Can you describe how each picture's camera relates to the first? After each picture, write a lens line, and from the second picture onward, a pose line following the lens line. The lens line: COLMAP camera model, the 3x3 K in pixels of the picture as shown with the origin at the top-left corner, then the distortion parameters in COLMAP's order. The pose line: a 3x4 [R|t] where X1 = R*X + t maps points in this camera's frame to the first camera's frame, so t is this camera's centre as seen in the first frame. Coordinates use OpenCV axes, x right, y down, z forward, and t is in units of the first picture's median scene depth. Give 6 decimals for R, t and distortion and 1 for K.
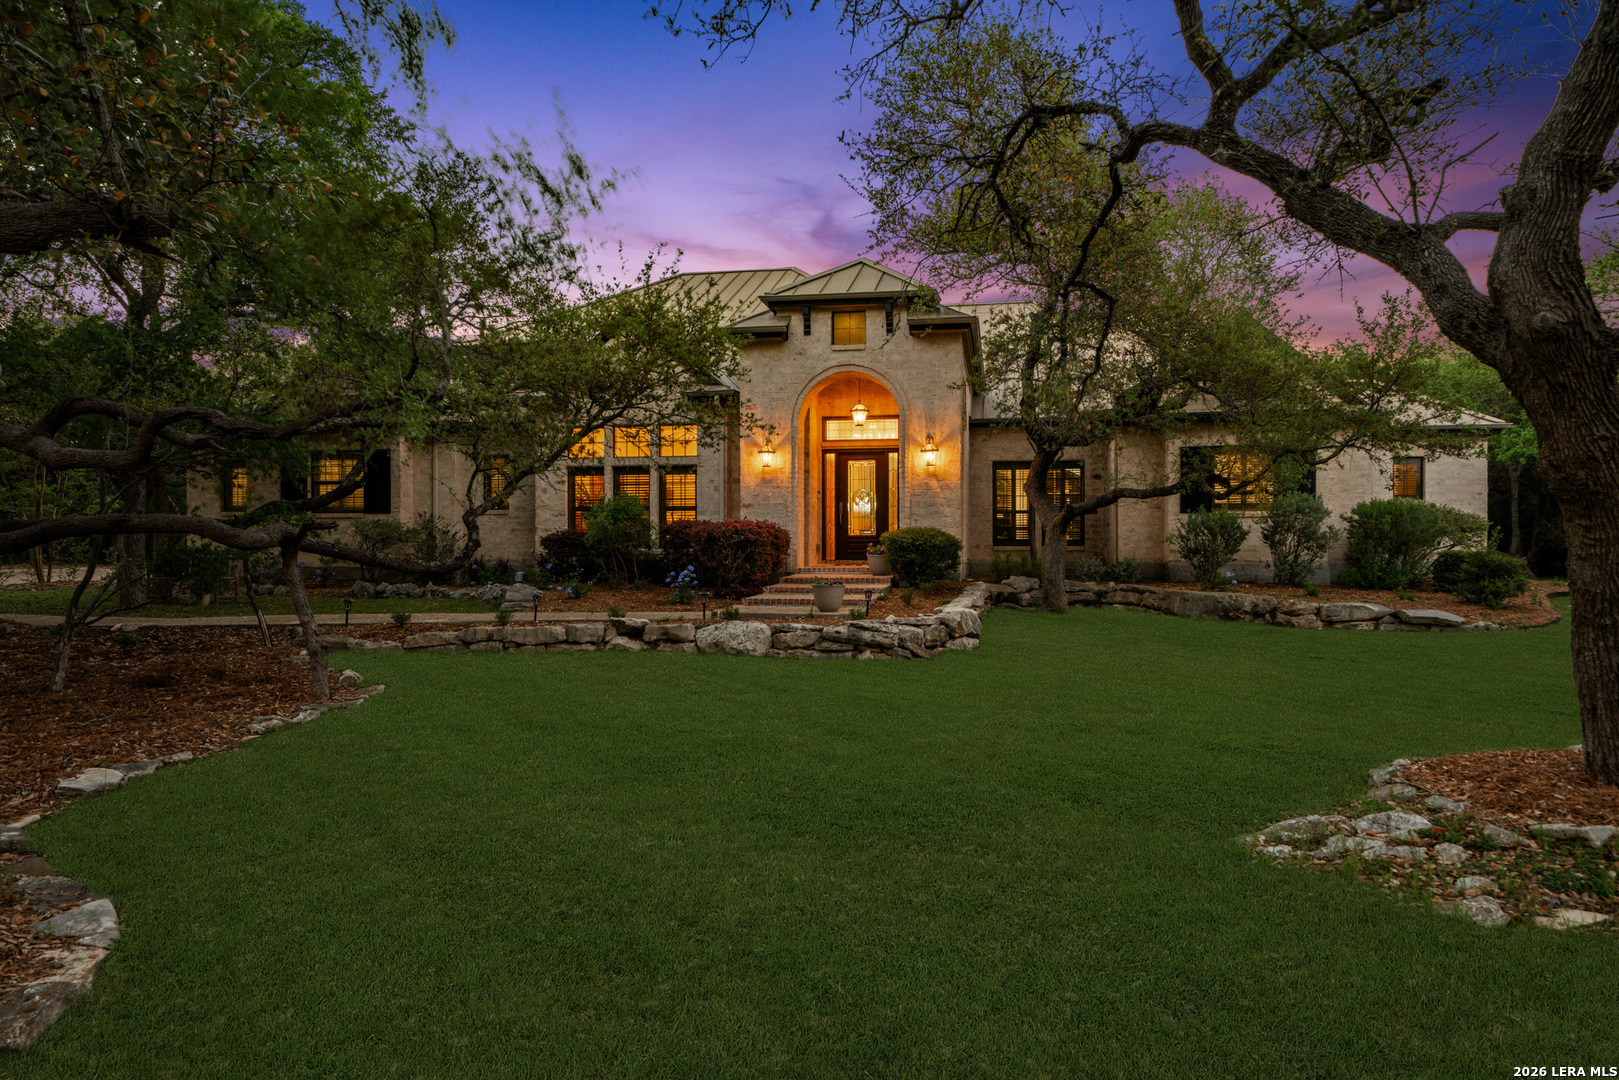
lens RADIAL K [[1075.6, 0, 809.9], [0, 1075.6, 539.9], [0, 0, 1]] dist [0.007781, 0.001712]
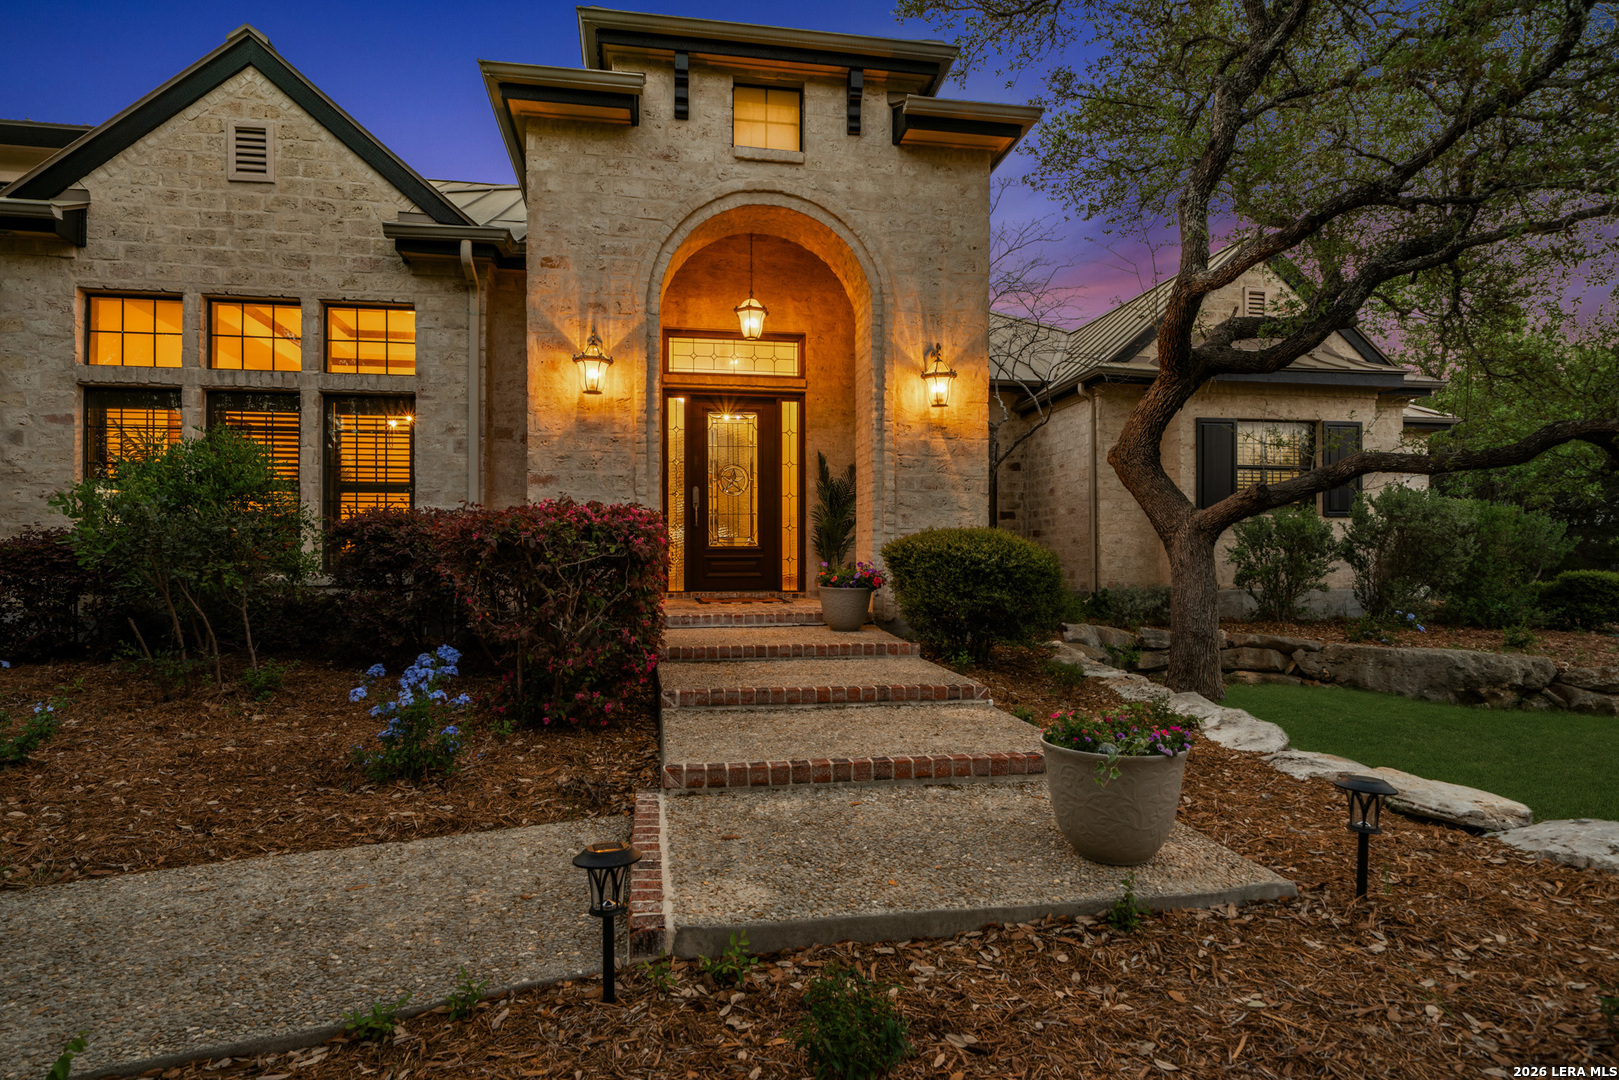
lens RADIAL K [[892.0, 0, 808.7], [0, 892.0, 546.1], [0, 0, 1]] dist [0.003939, 0.000546]
pose [[0.936107, 0.004488, 0.351686, -0.085922], [-0.002003, 0.999970, -0.007430, -0.001199], [-0.351709, 0.006251, 0.936088, 0.611222]]
